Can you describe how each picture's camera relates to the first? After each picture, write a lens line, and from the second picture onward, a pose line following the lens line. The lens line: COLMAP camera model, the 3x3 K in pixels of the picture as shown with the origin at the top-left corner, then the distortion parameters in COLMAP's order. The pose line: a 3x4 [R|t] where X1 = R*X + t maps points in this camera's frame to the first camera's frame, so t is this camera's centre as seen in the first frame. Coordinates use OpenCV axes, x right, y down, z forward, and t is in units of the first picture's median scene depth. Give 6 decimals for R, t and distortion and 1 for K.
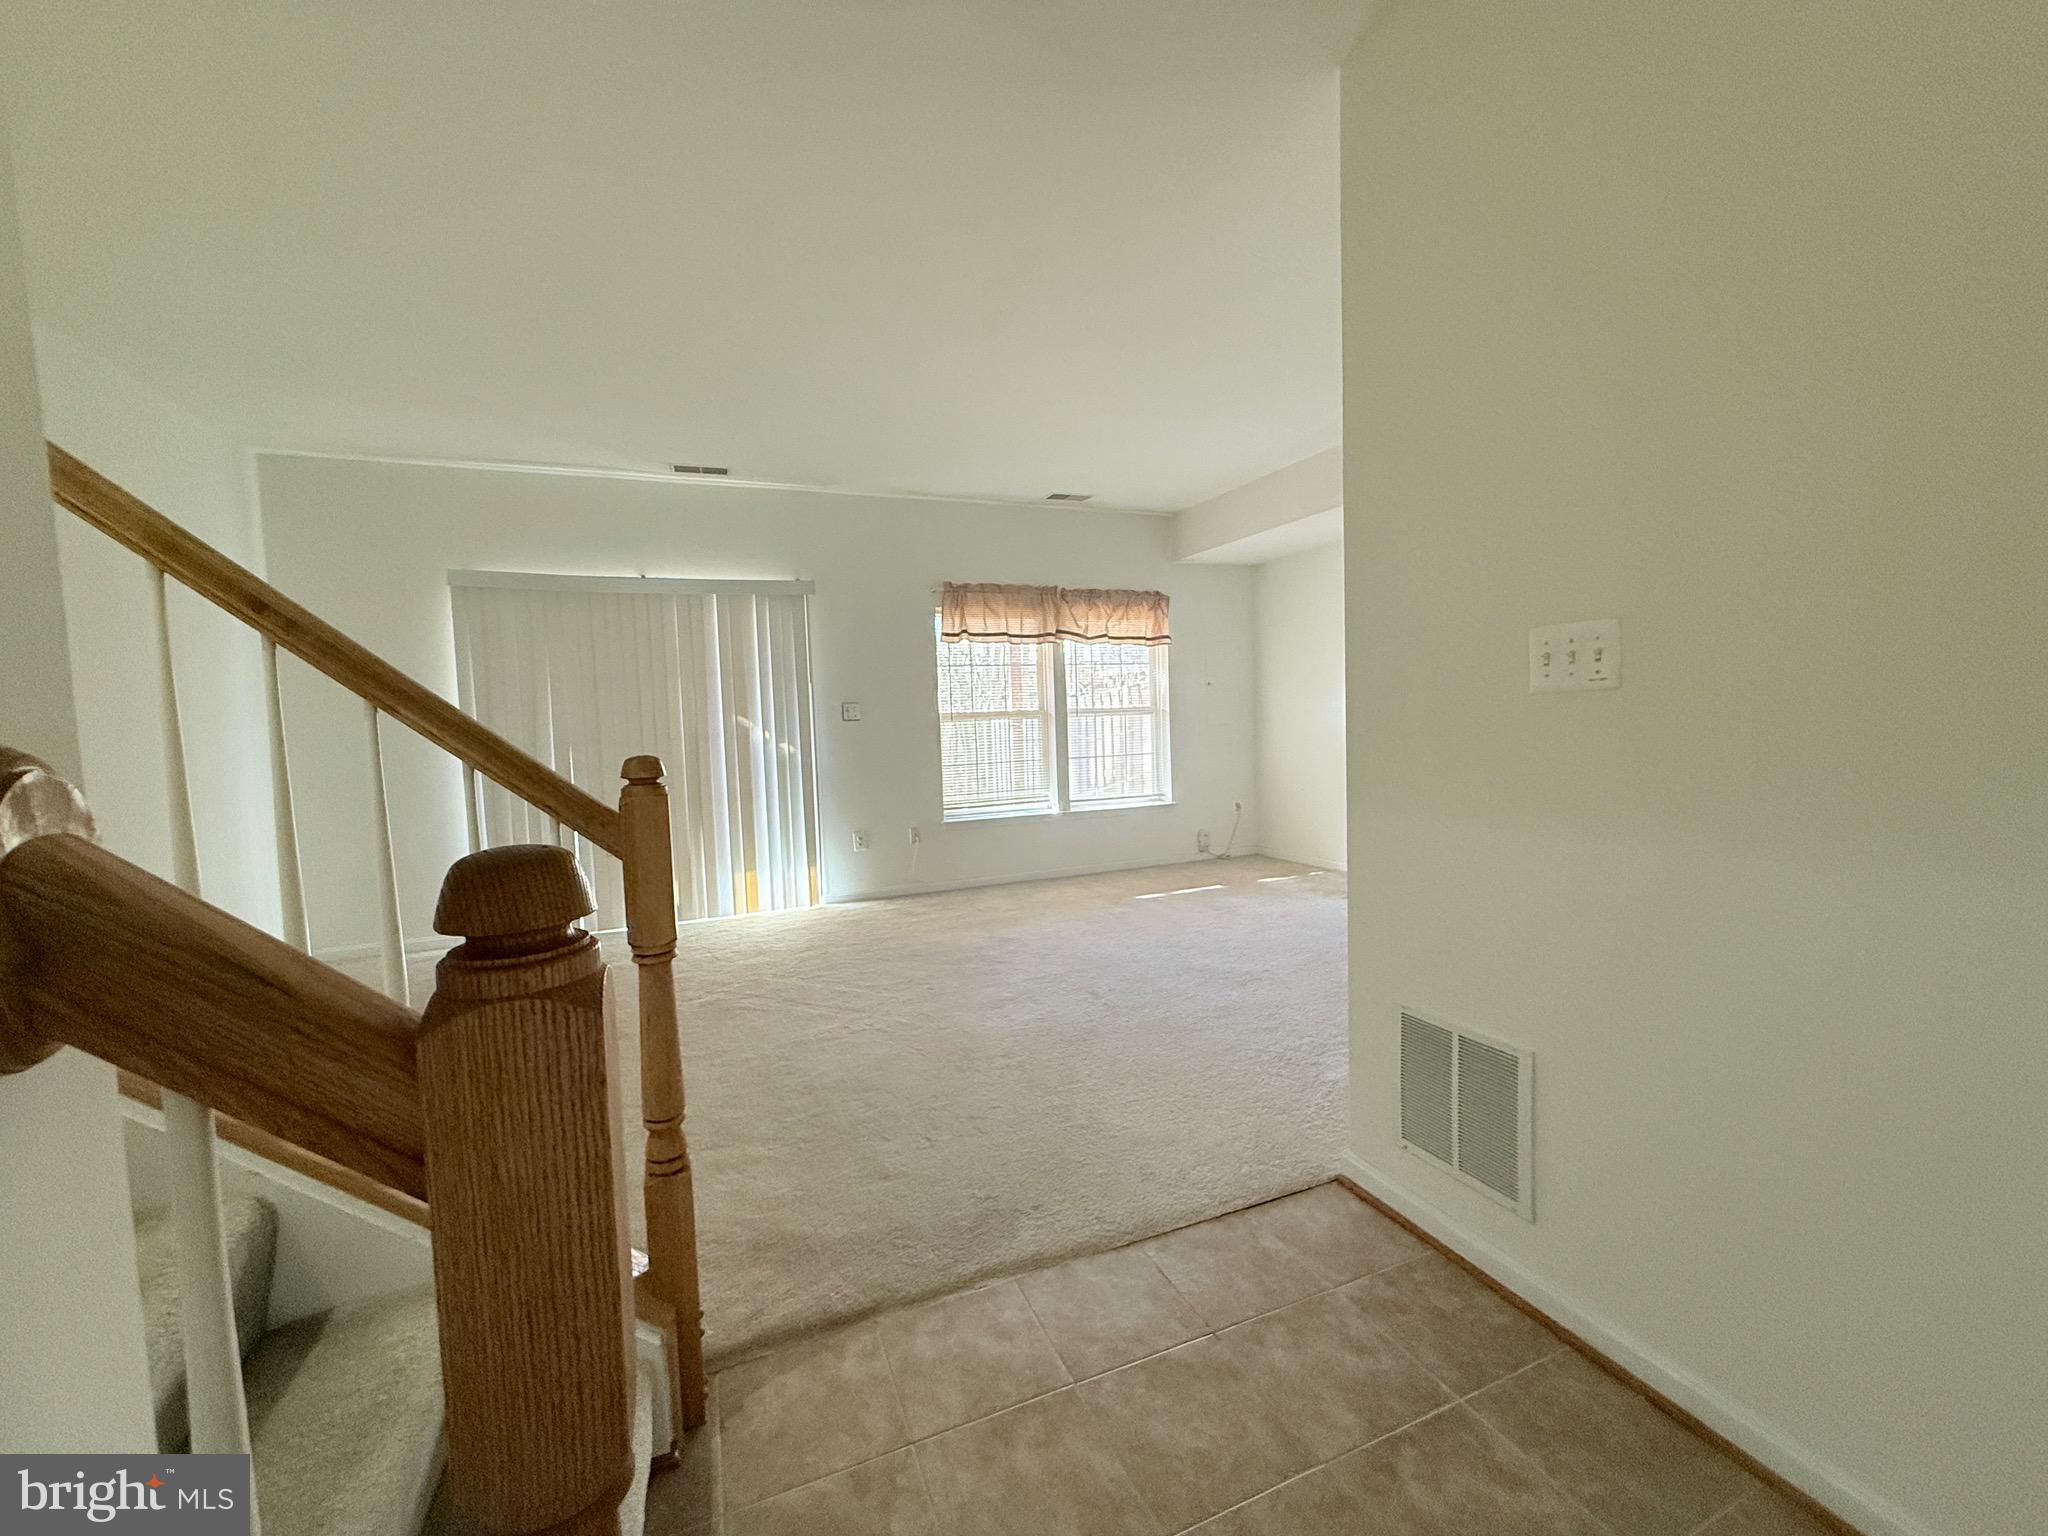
lens RADIAL K [[808.3, 0, 1028.3], [0, 808.3, 765.2], [0, 0, 1]] dist [0.000179, -0.000059]
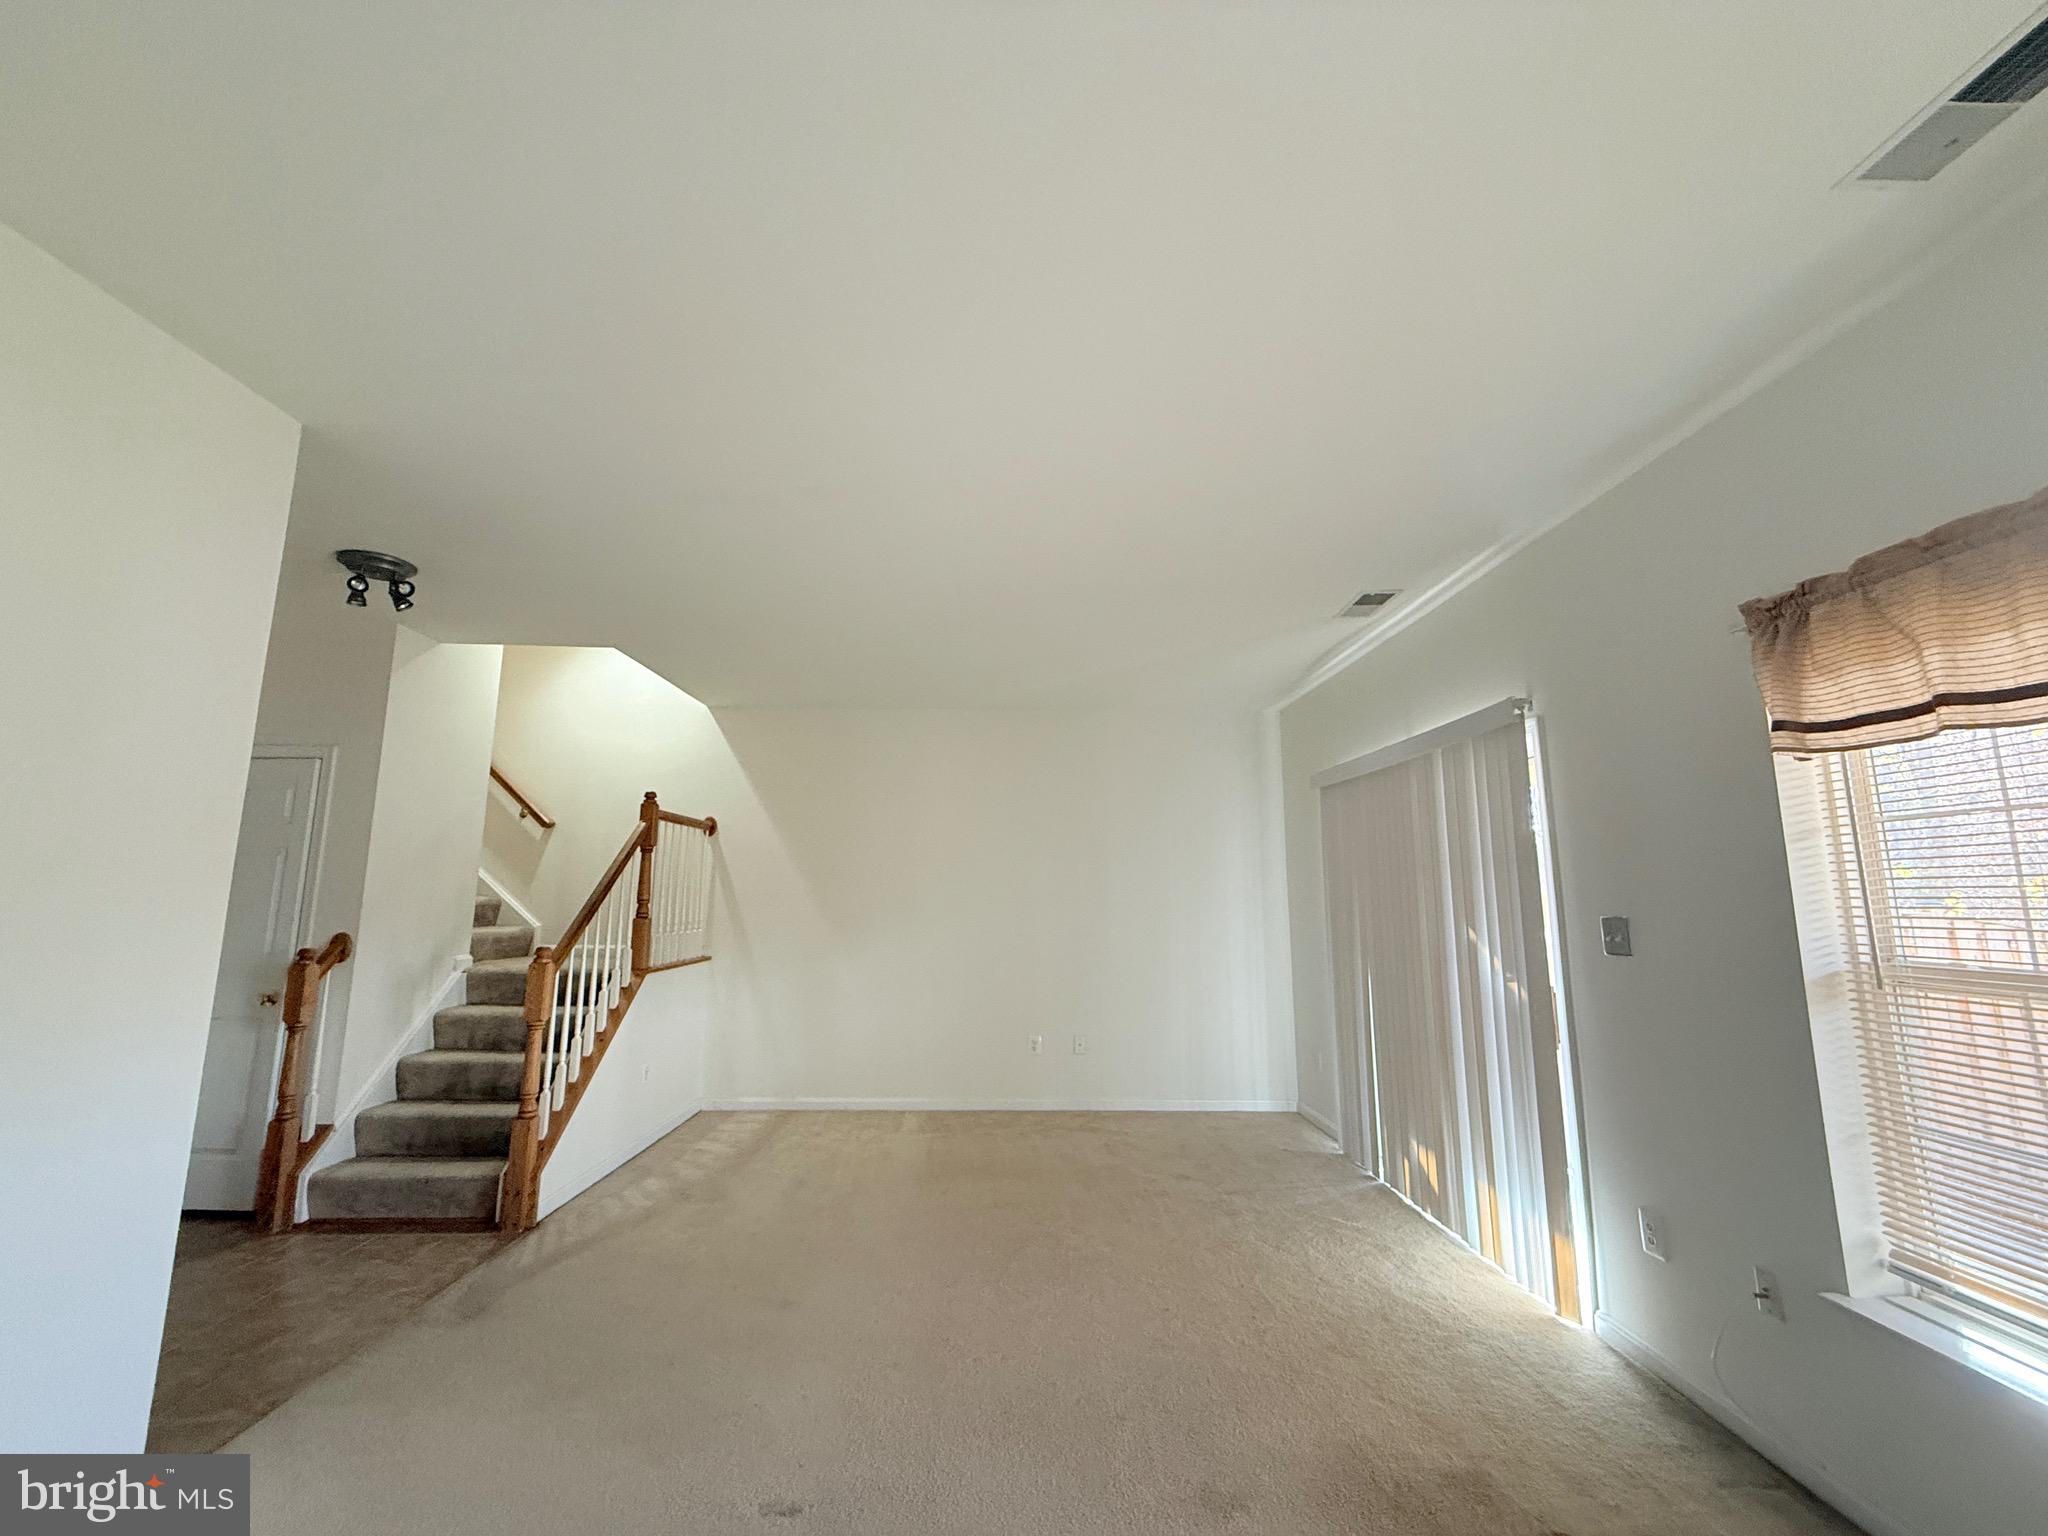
lens RADIAL K [[820.1, 0, 1018.0], [0, 820.1, 765.8], [0, 0, 1]] dist [0.000614, -0.000236]
pose [[-0.360461, -0.113486, -0.925845, 0.406138], [-0.048565, 0.993508, -0.102872, -0.107404], [0.931509, 0.007883, -0.363632, 0.919066]]
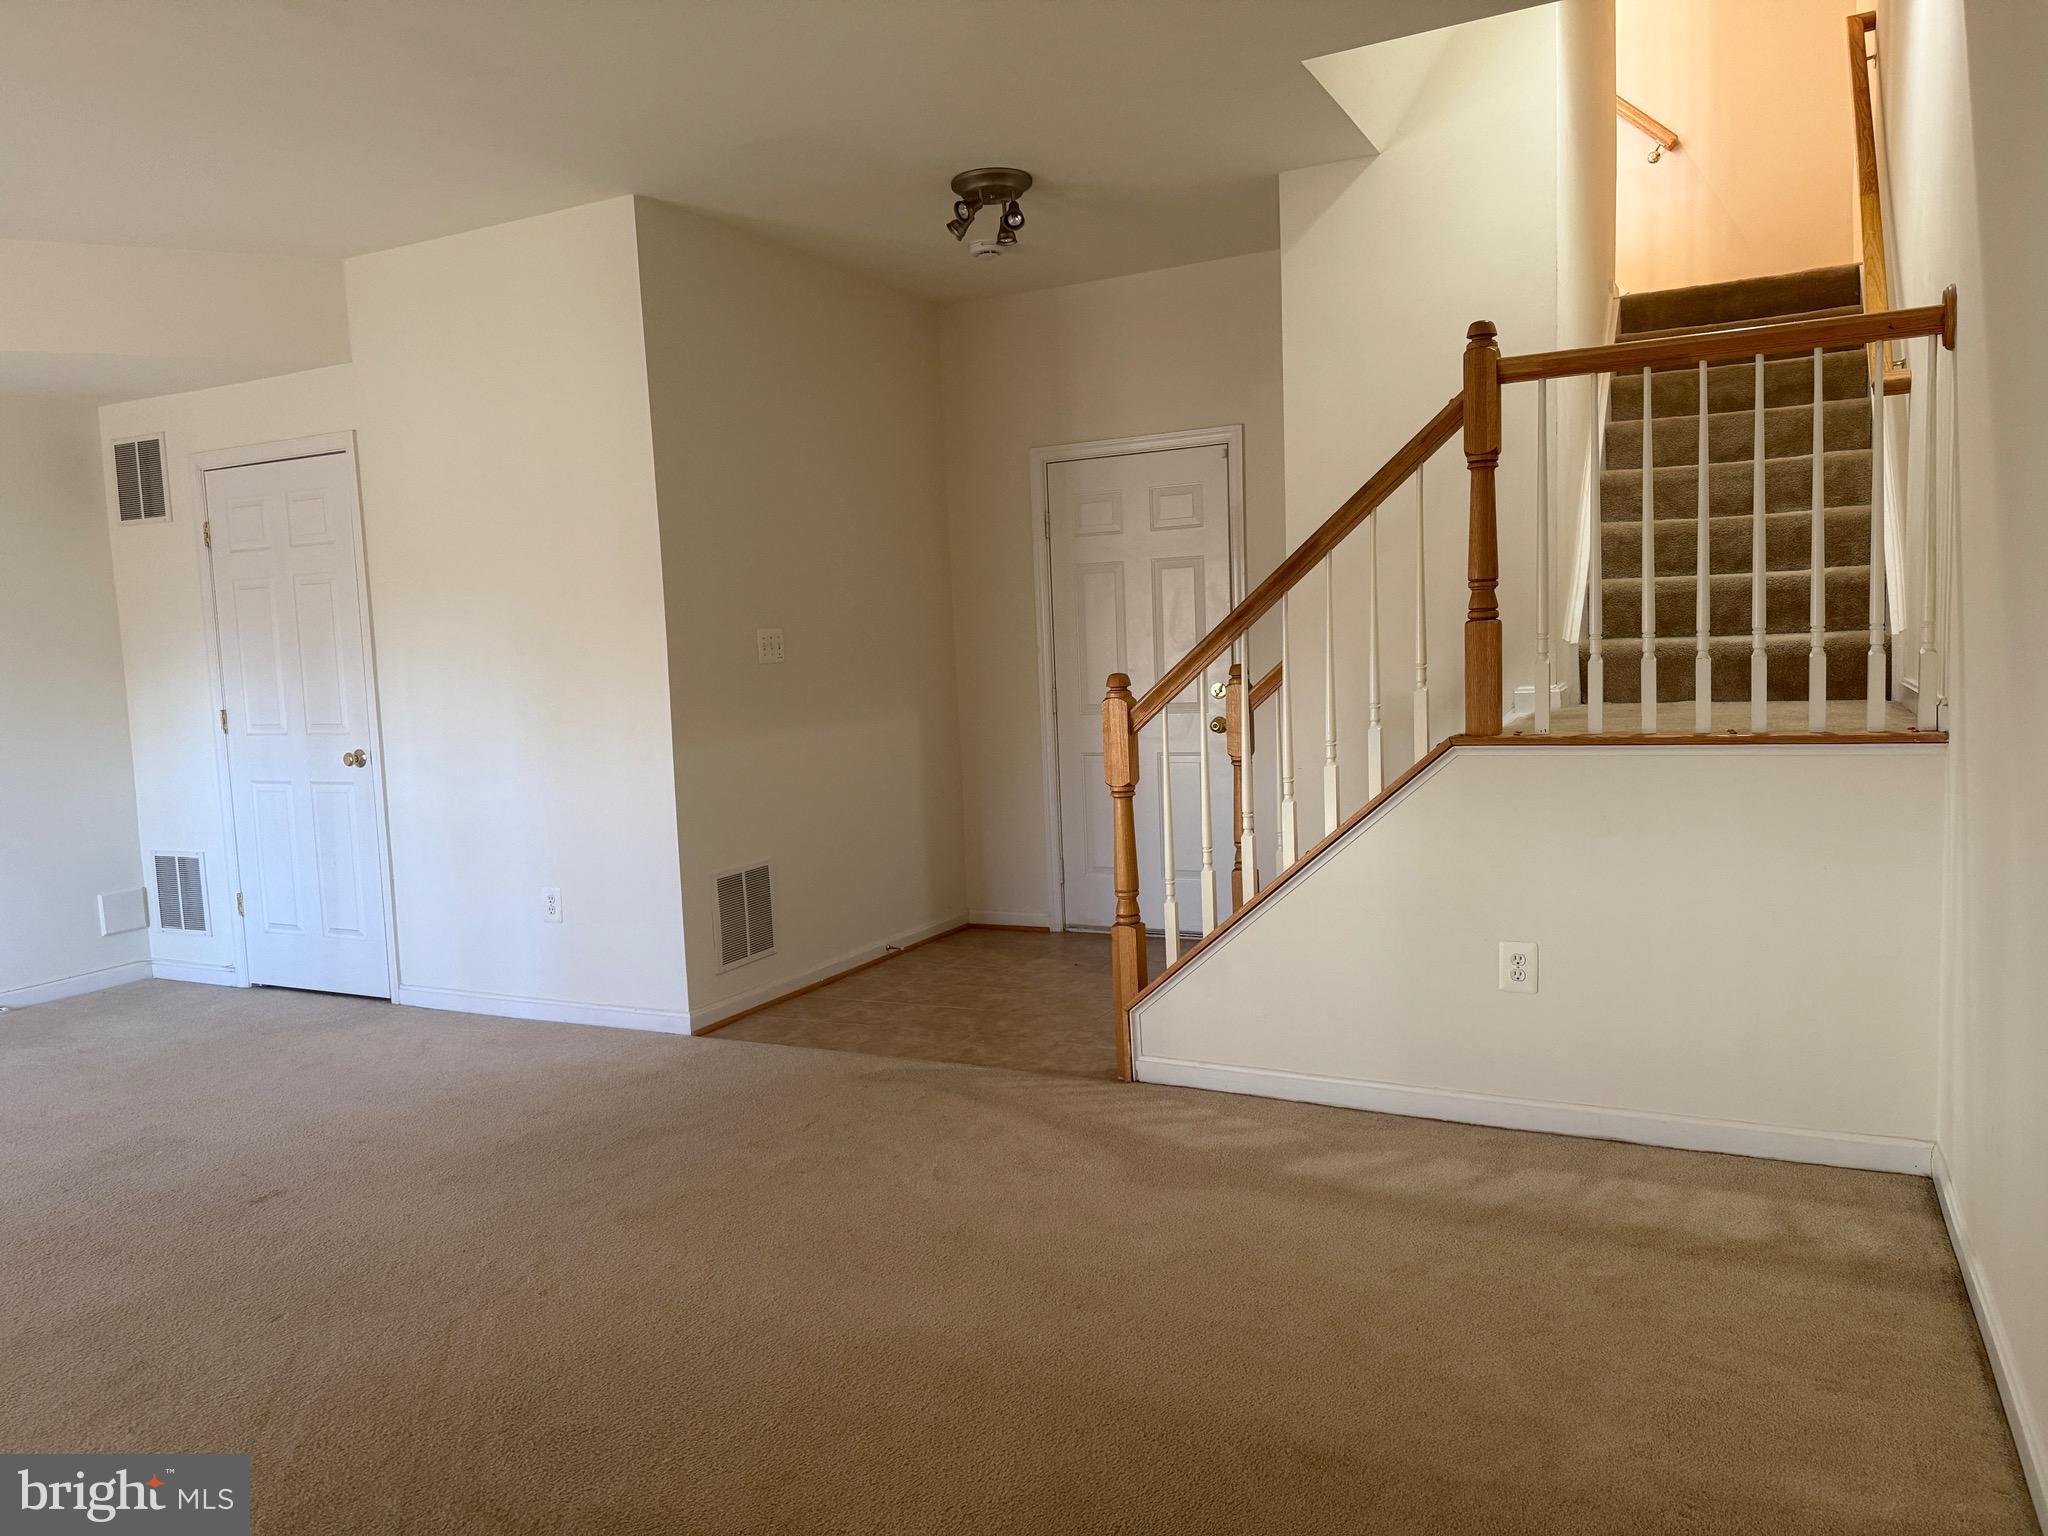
lens RADIAL K [[1425.6, 0, 1024.0], [0, 1425.6, 768.0], [0, 0, 1]] dist [0.082868, -0.105817]
pose [[-0.655375, -0.003389, 0.755296, -0.694448], [0.107784, 0.989336, 0.097964, -0.033320], [-0.747574, 0.145612, -0.648020, 0.832065]]
